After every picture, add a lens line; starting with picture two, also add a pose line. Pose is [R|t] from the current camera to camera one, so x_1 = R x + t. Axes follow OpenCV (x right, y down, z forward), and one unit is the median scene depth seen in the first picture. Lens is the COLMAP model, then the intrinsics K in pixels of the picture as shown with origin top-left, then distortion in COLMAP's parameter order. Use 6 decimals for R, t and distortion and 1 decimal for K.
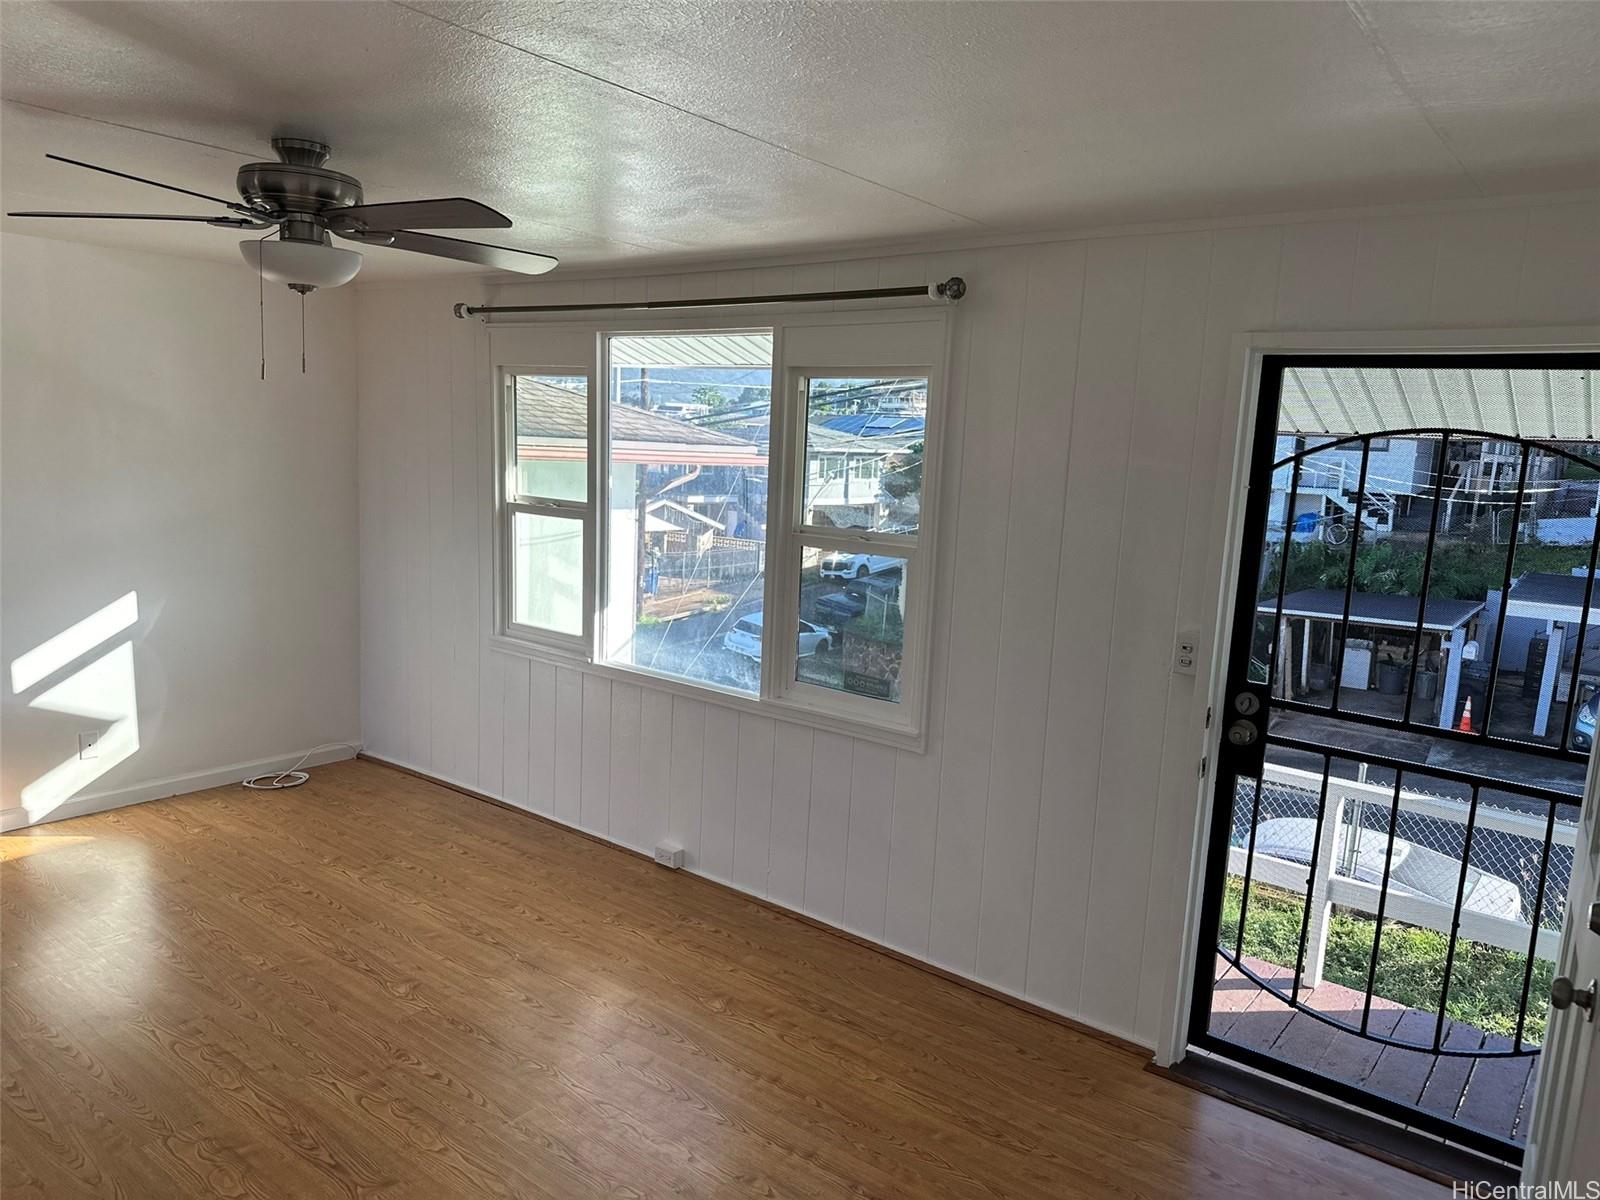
lens RADIAL K [[1120.2, 0, 800.0], [0, 1120.2, 600.0], [0, 0, 1]] dist [0.120325, -0.165228]
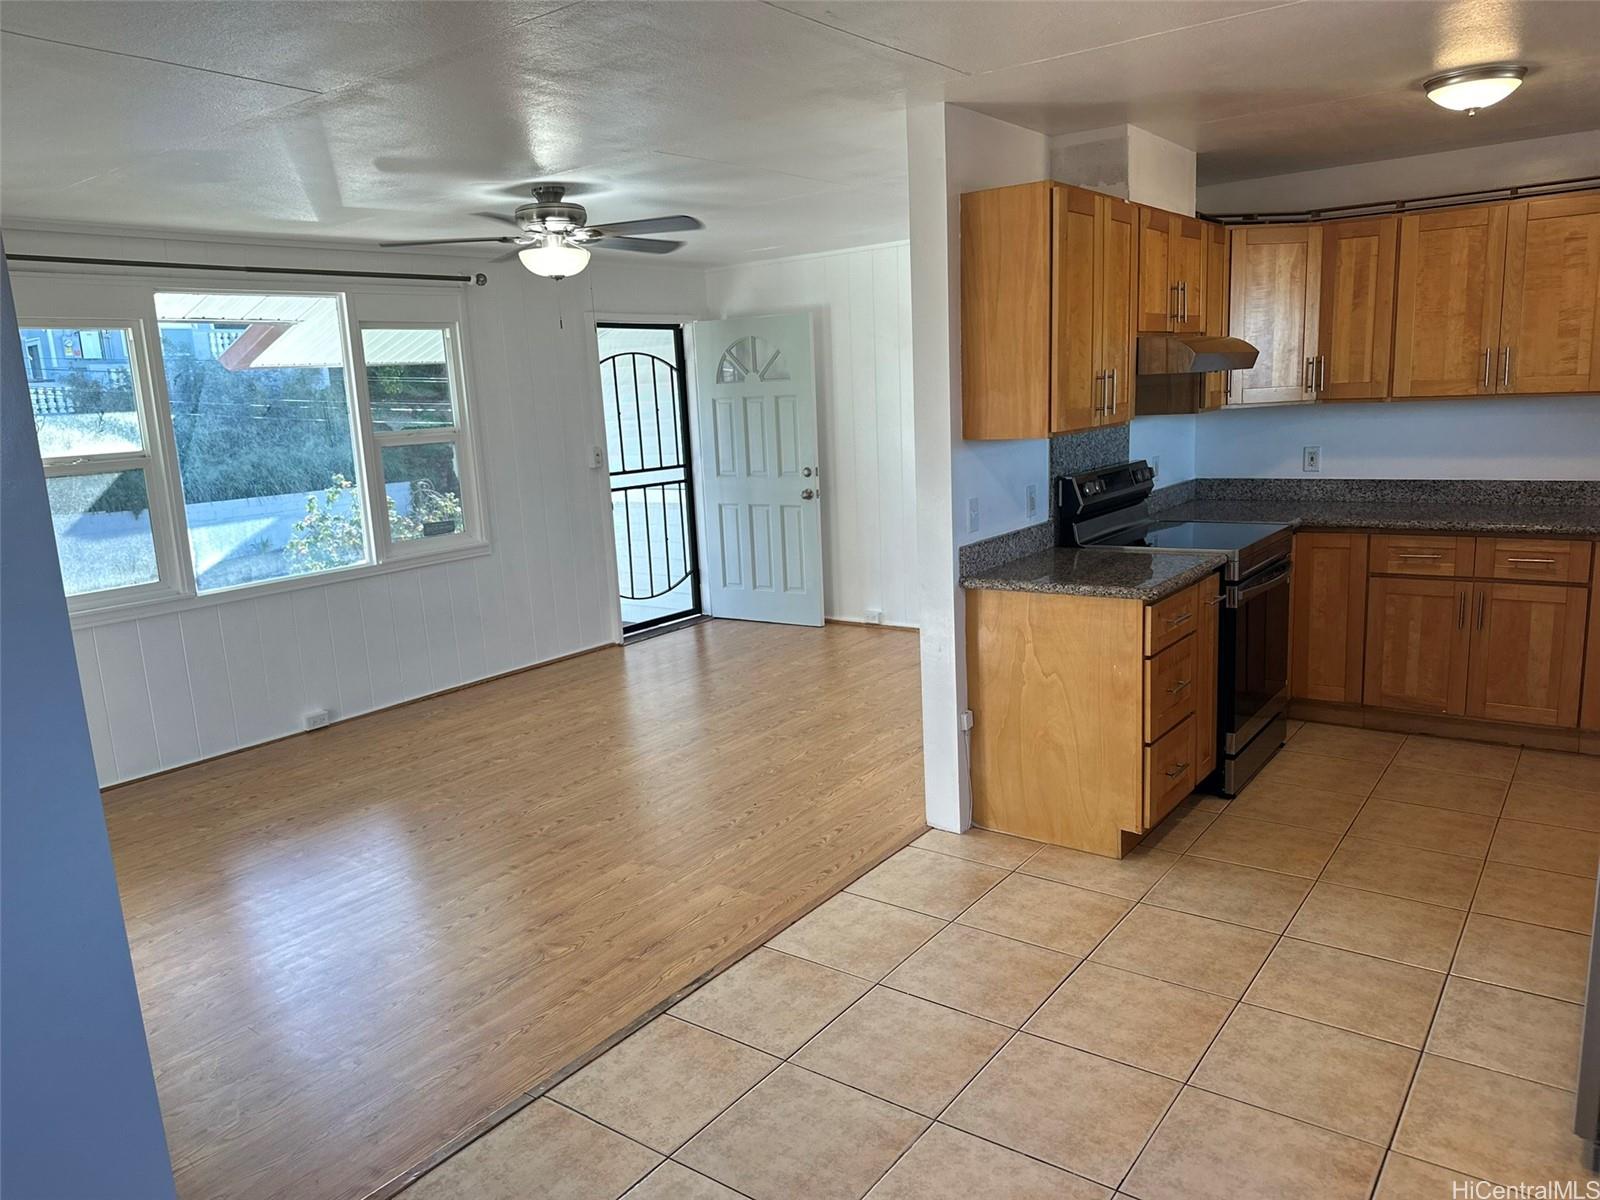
lens RADIAL K [[1121.1, 0, 800.0], [0, 1121.1, 600.0], [0, 0, 1]] dist [0.066005, -0.044977]
pose [[-0.033296, -0.230714, 0.972452, -1.241097], [0.196389, 0.952512, 0.232707, -0.078698], [-0.979960, 0.198727, 0.013595, 0.417622]]
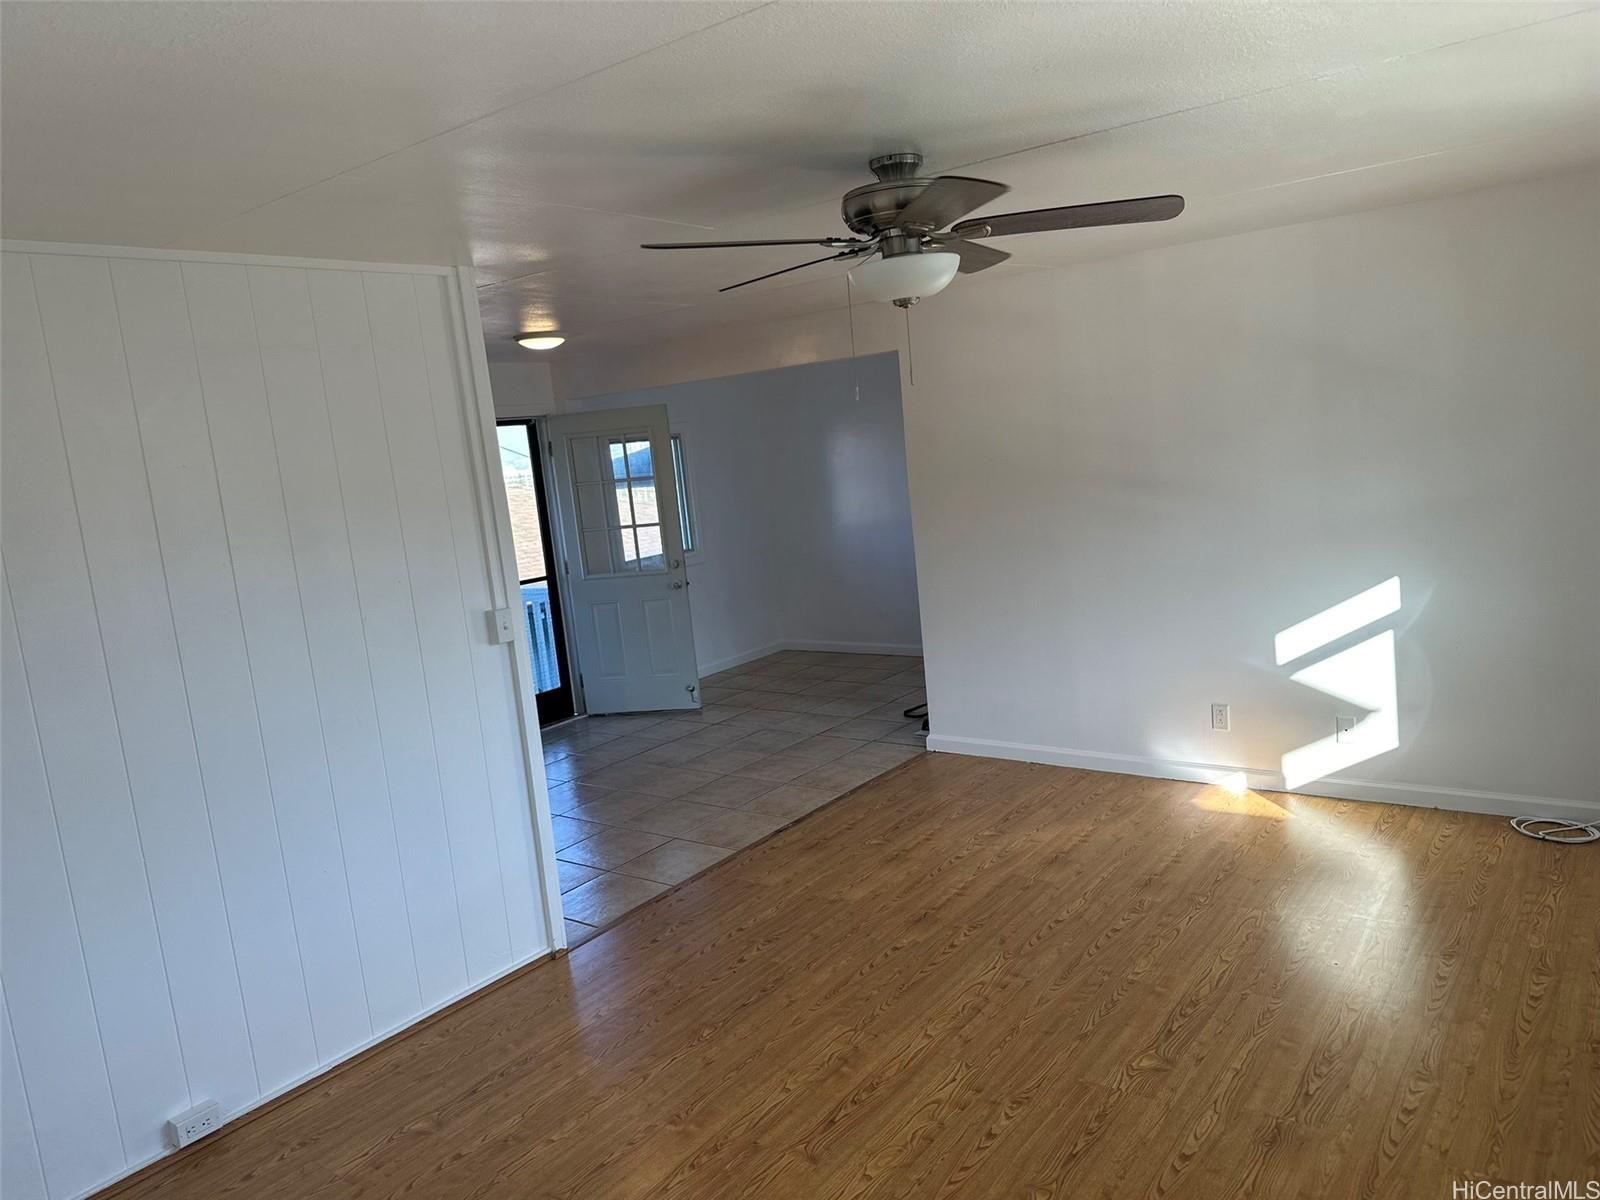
lens RADIAL K [[1120.2, 0, 800.0], [0, 1120.2, 600.0], [0, 0, 1]] dist [0.120325, -0.165228]
pose [[0.003652, 0.093894, -0.995576, 0.346471], [-0.048834, 0.994411, 0.093605, -0.053406], [0.998800, 0.048276, 0.008217, 0.523969]]
